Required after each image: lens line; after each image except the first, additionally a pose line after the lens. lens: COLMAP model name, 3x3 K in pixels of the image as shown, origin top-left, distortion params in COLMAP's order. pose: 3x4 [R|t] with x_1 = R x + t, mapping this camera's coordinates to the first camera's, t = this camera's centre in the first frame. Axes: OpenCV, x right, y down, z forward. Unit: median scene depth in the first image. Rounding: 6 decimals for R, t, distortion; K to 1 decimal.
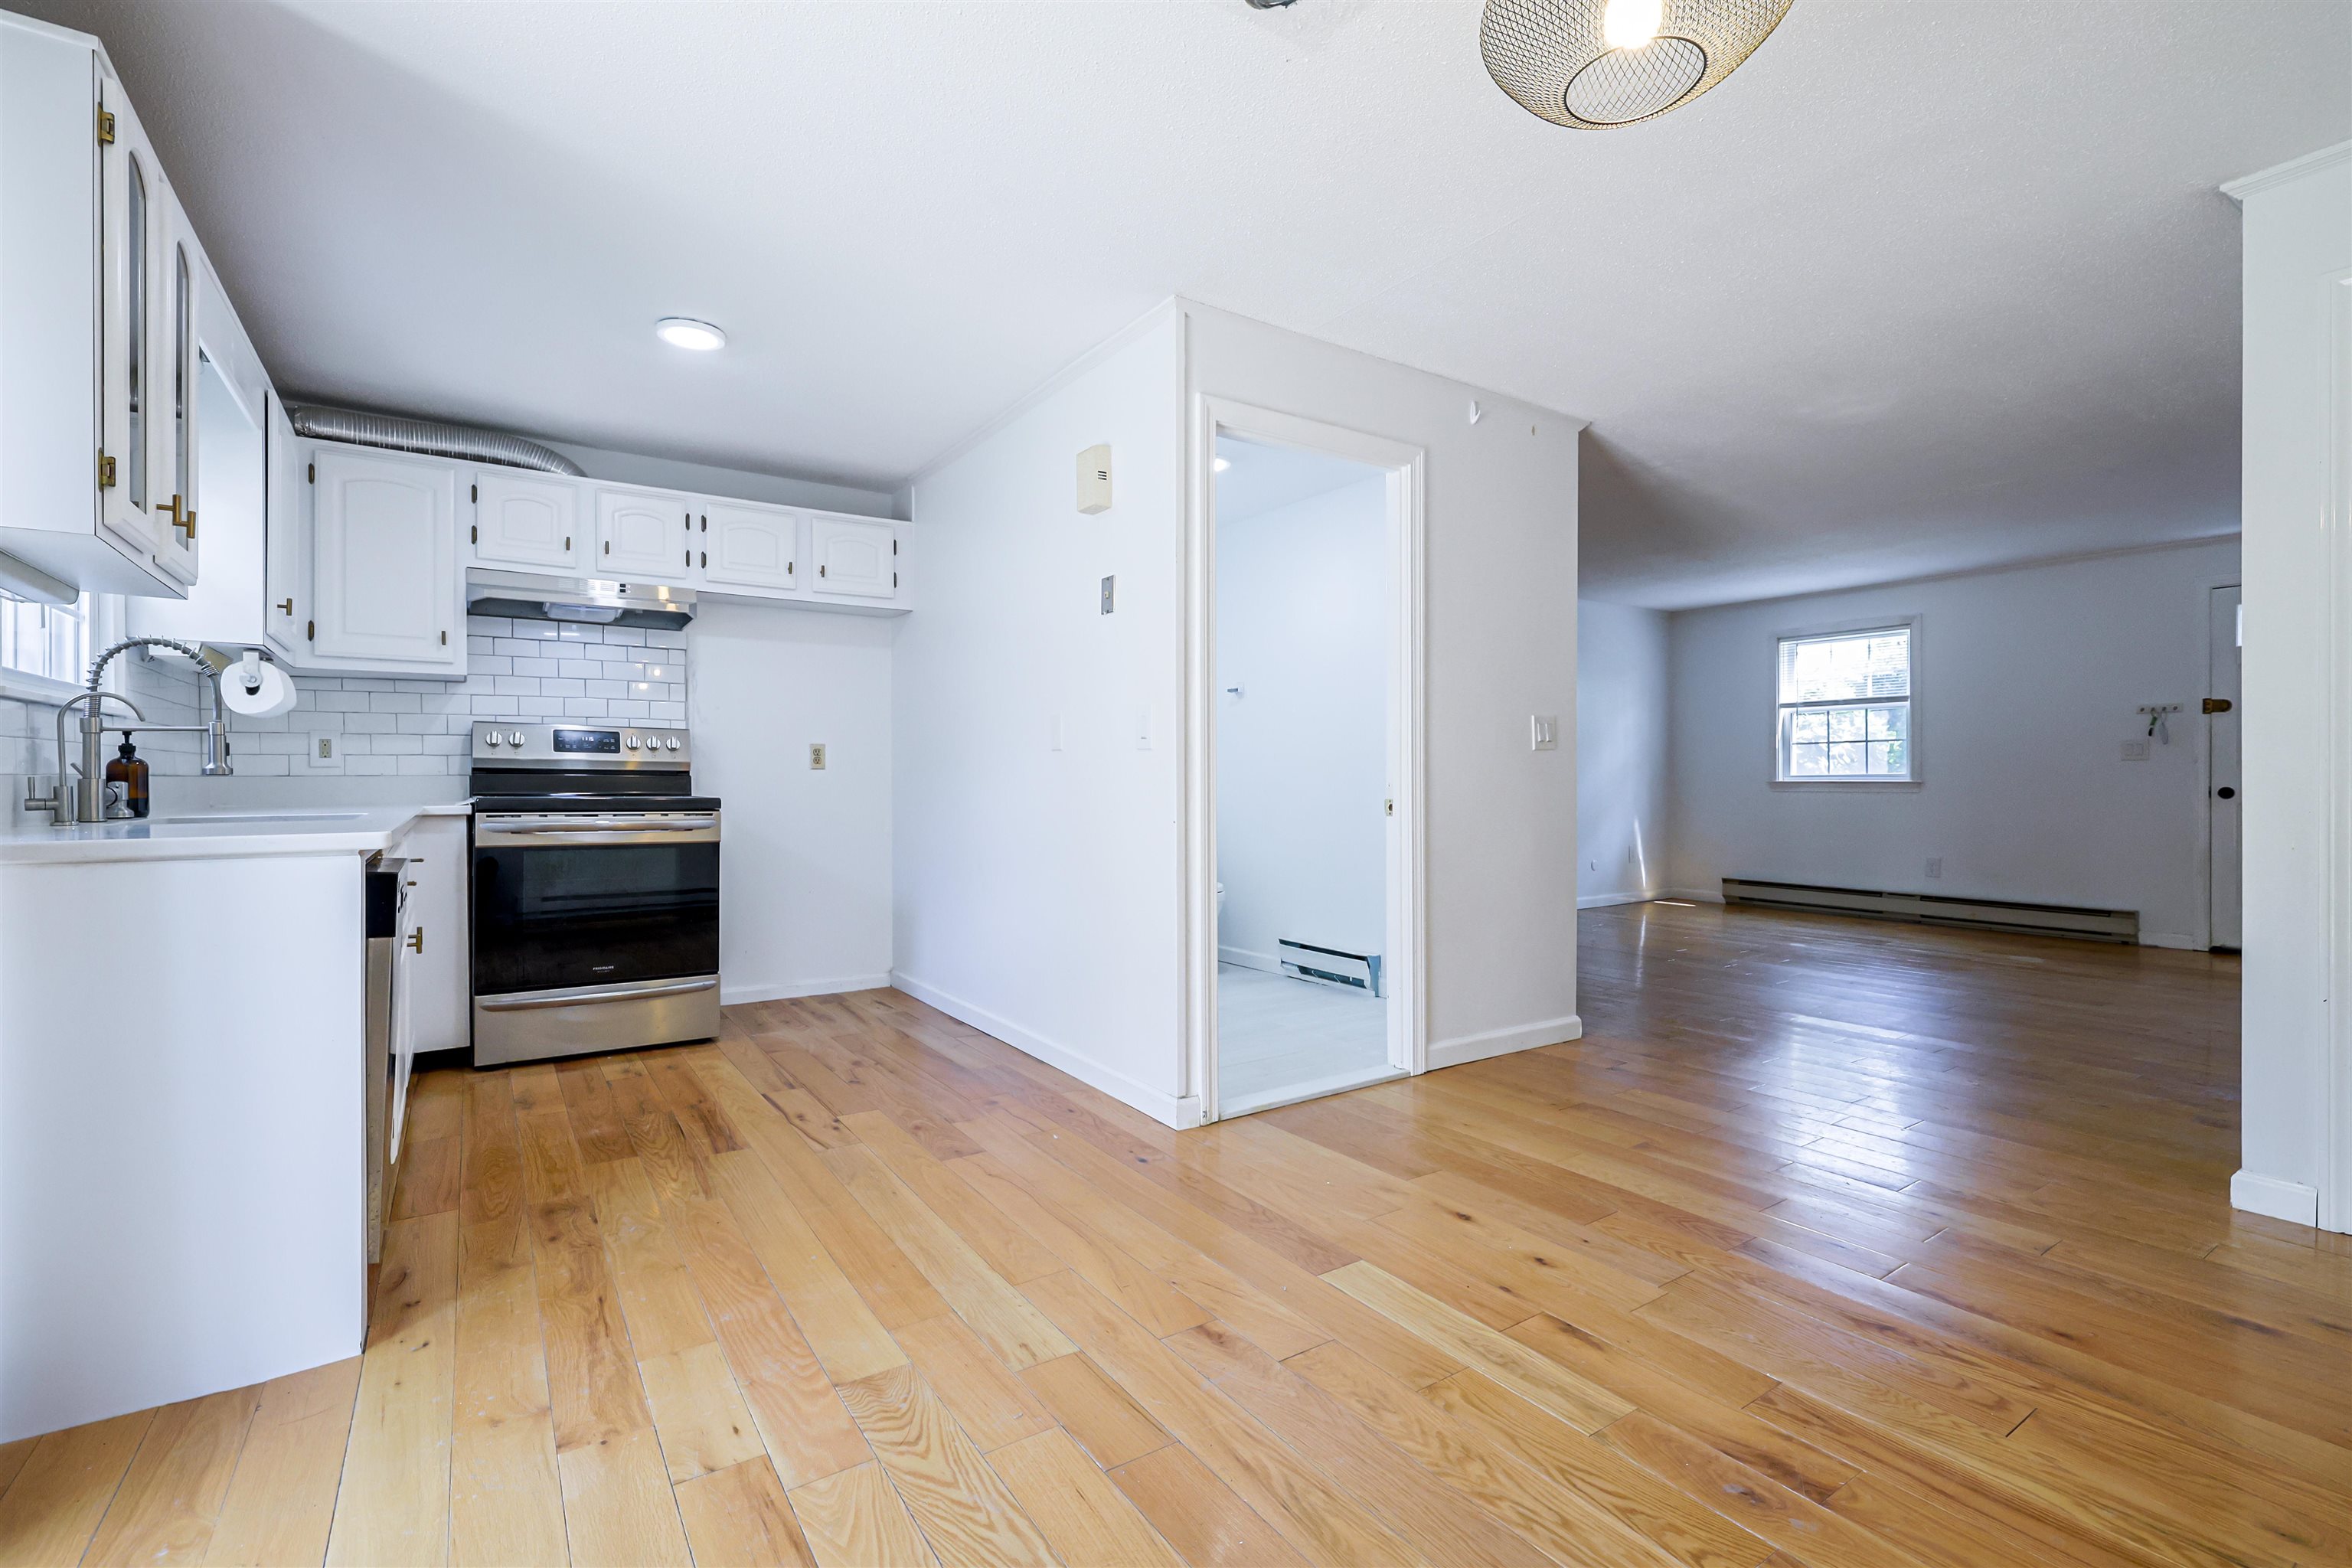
lens RADIAL K [[1042.5, 0, 1163.7], [0, 1042.5, 785.2], [0, 0, 1]] dist [-0.000269, 0.000086]
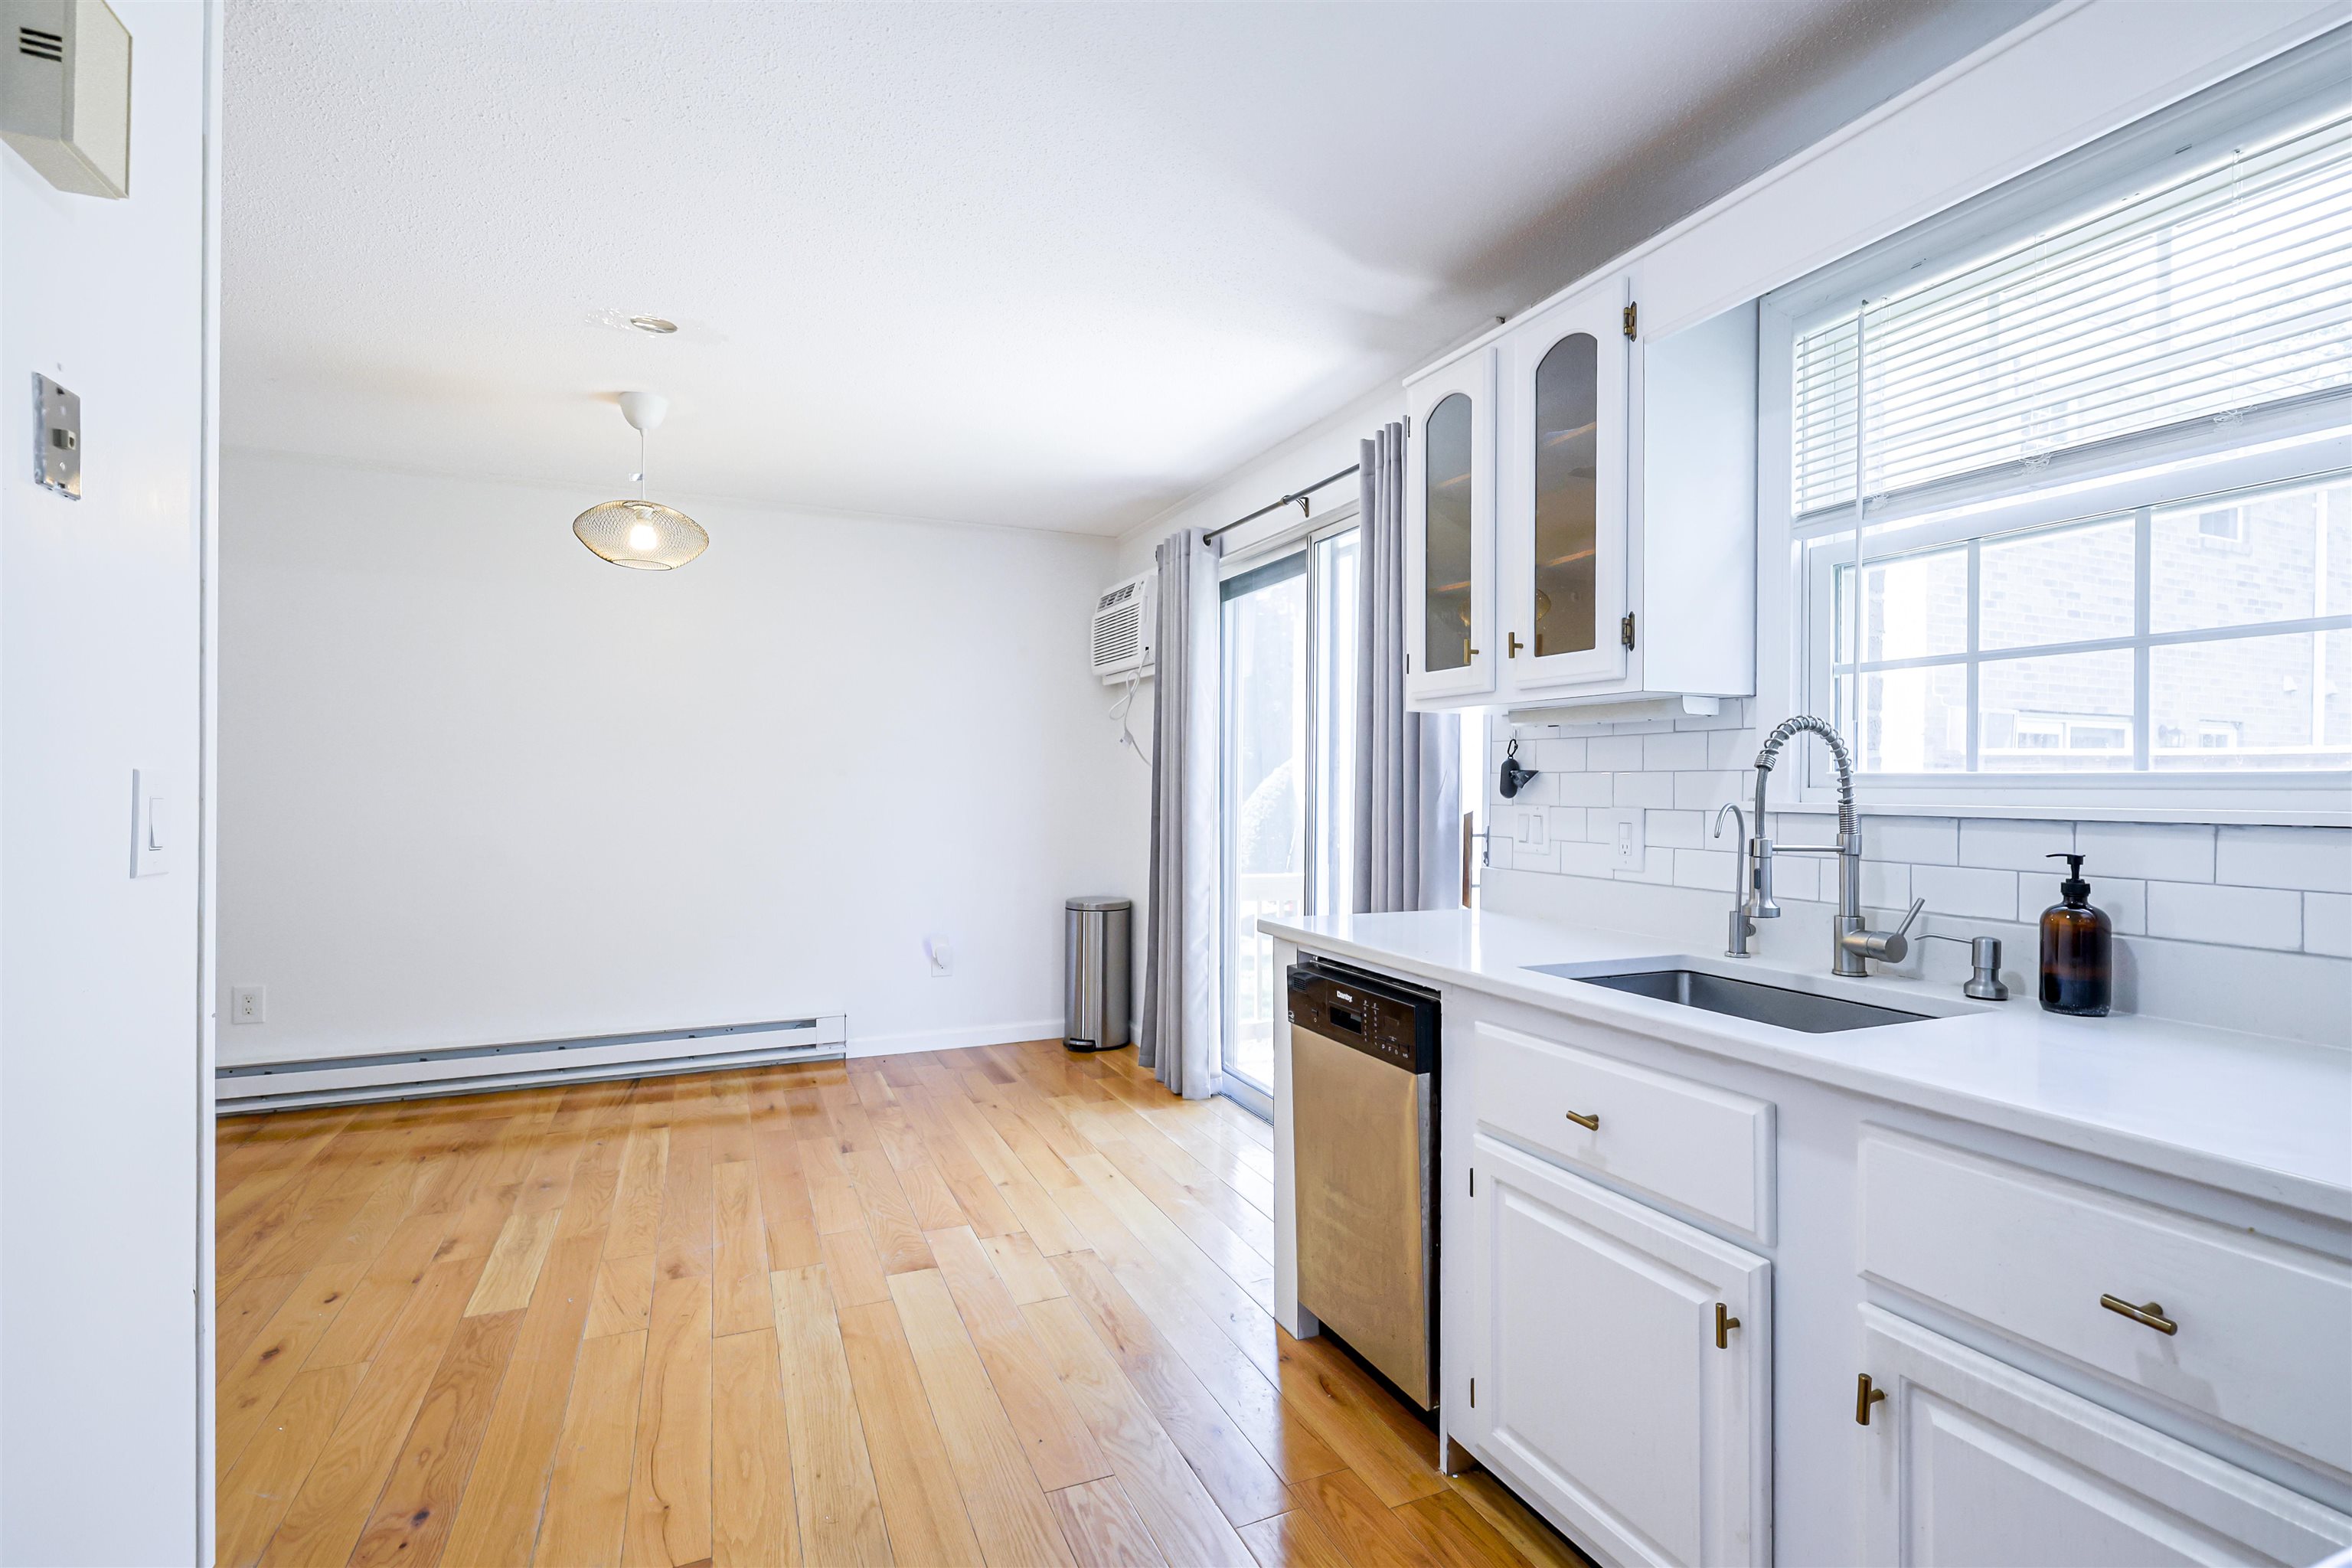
lens RADIAL K [[1086.0, 0, 1176.0], [0, 1086.0, 784.0], [0, 0, 1]] dist [0.000019, 0.000110]
pose [[-0.983680, -0.003884, 0.179884, -0.445268], [-0.002583, 0.999969, 0.007467, -0.067048], [-0.179908, 0.006880, -0.983659, 1.181536]]
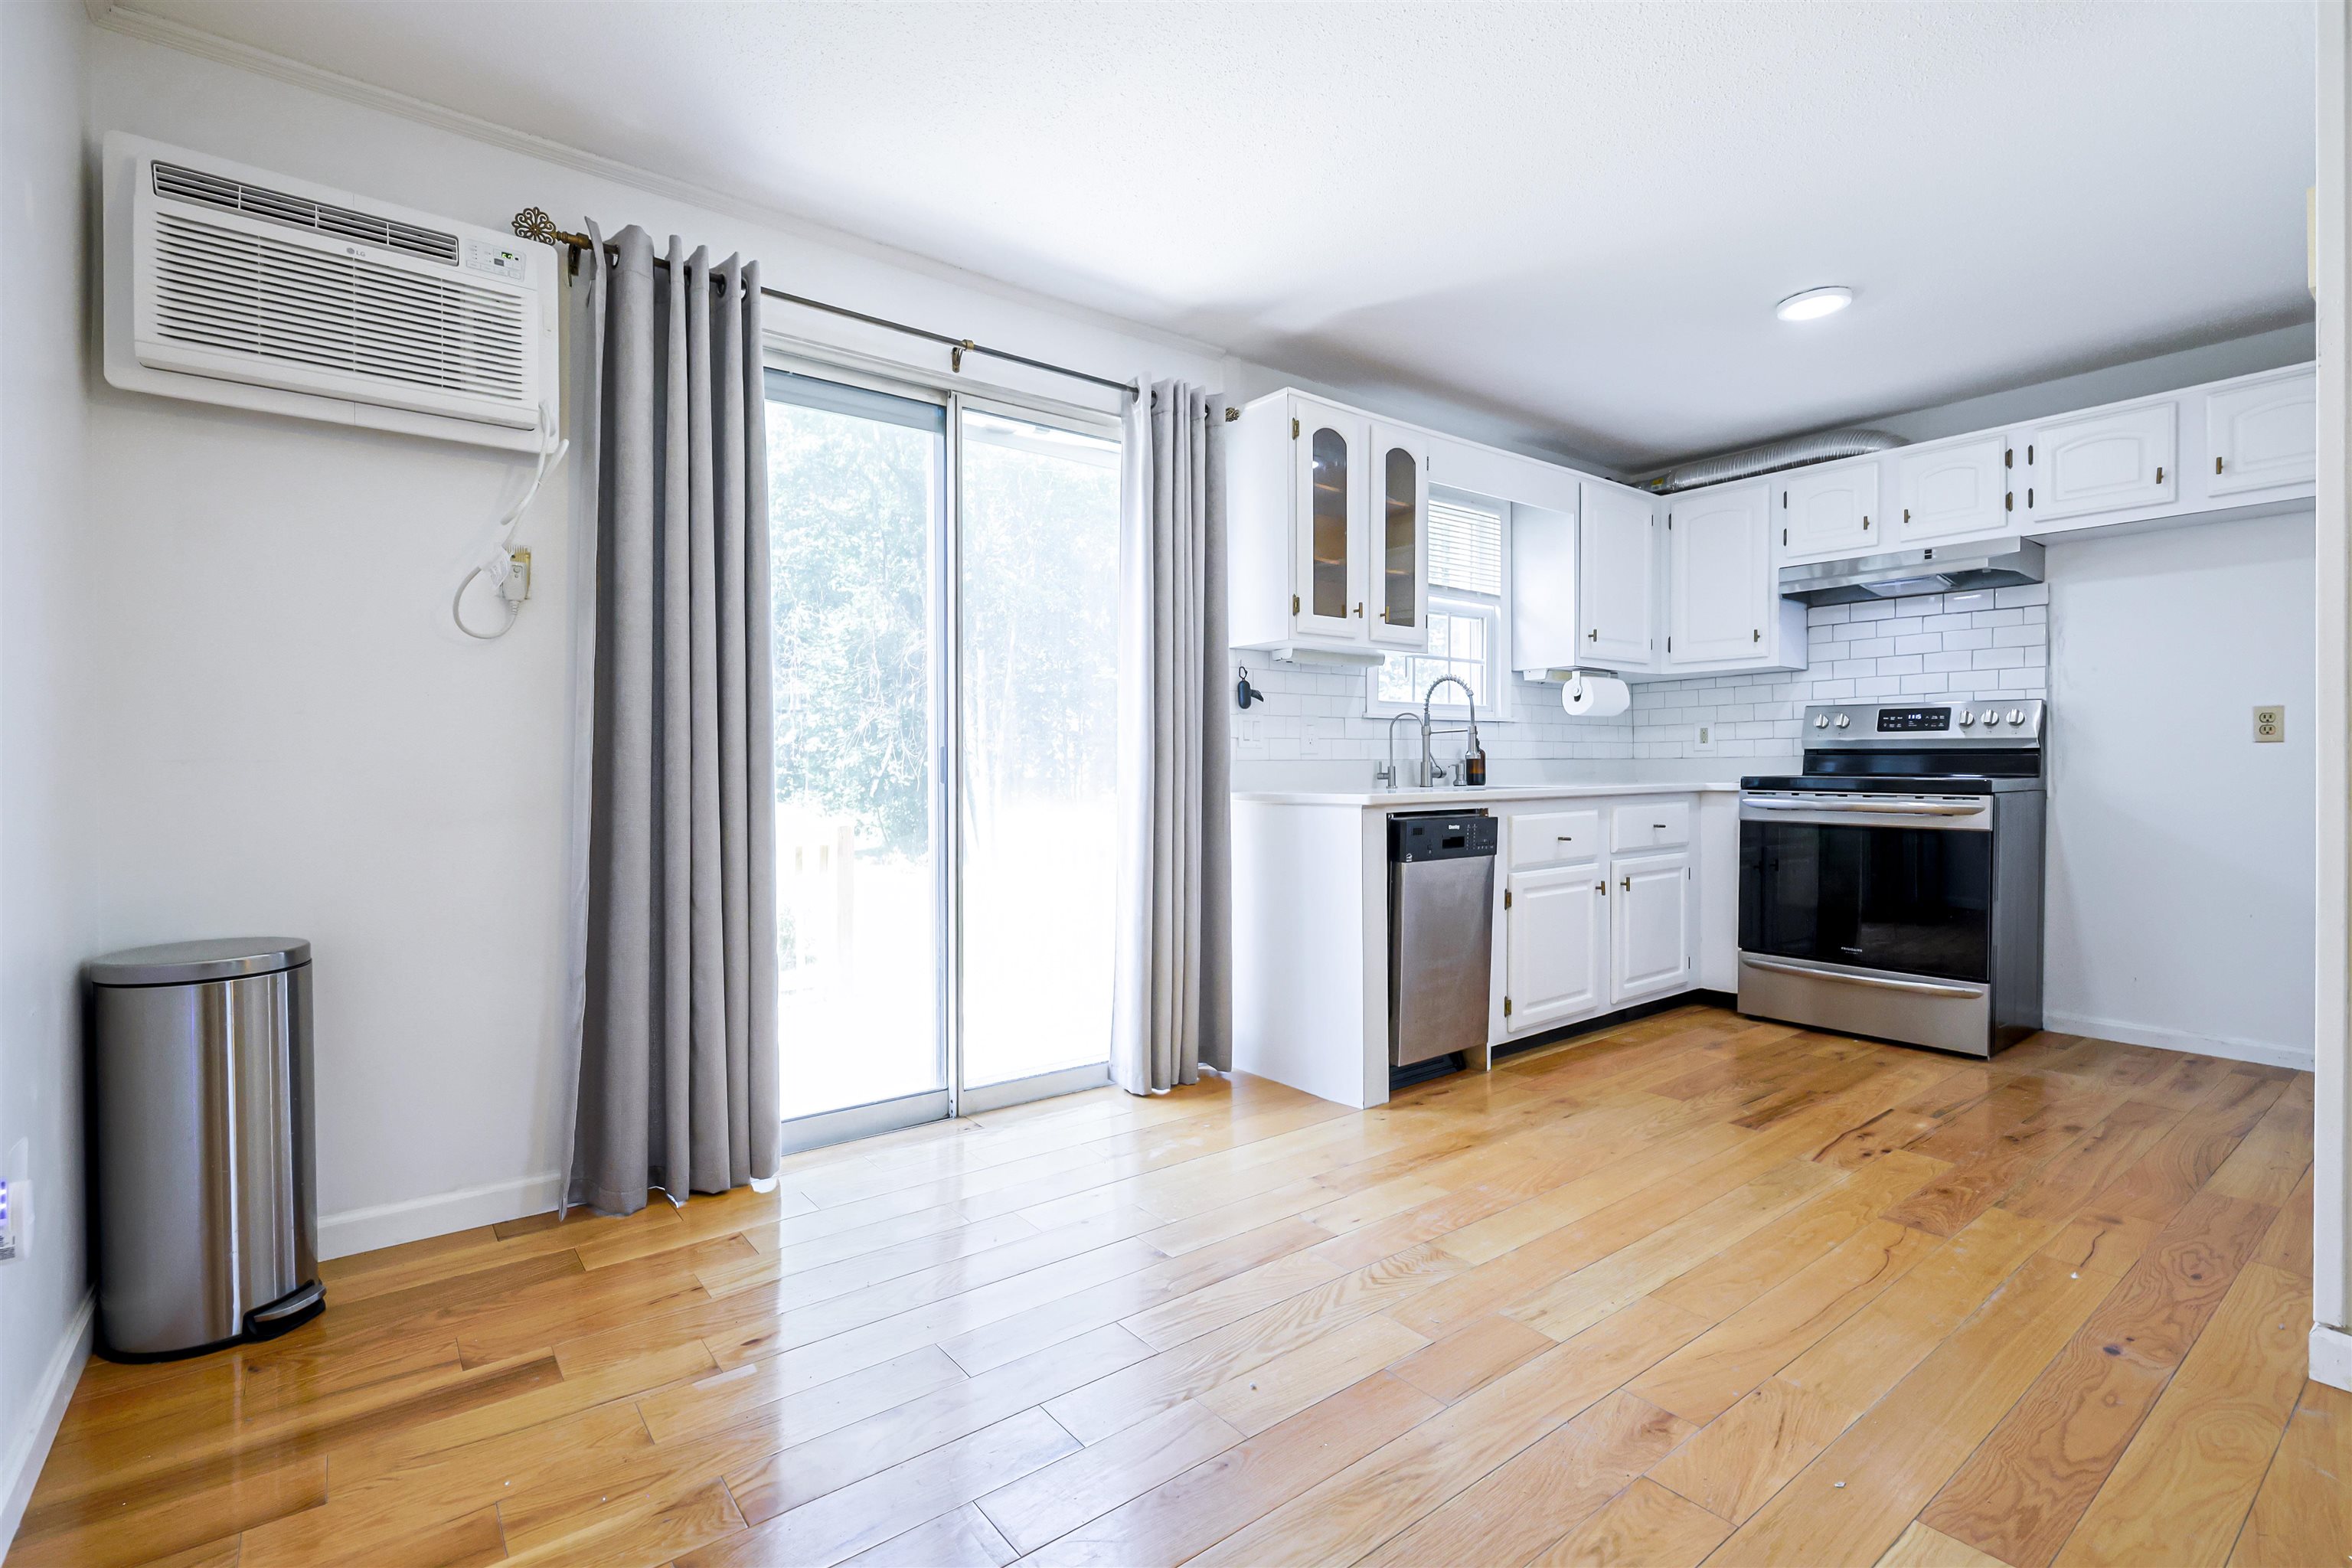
lens RADIAL K [[1067.6, 0, 1148.2], [0, 1067.6, 775.6], [0, 0, 1]] dist [0.000626, -0.000008]
pose [[0.061135, 0.010020, -0.998079, 0.449900], [0.000754, 0.999949, 0.010085, -0.001005], [0.998129, -0.001369, 0.061124, 0.278157]]
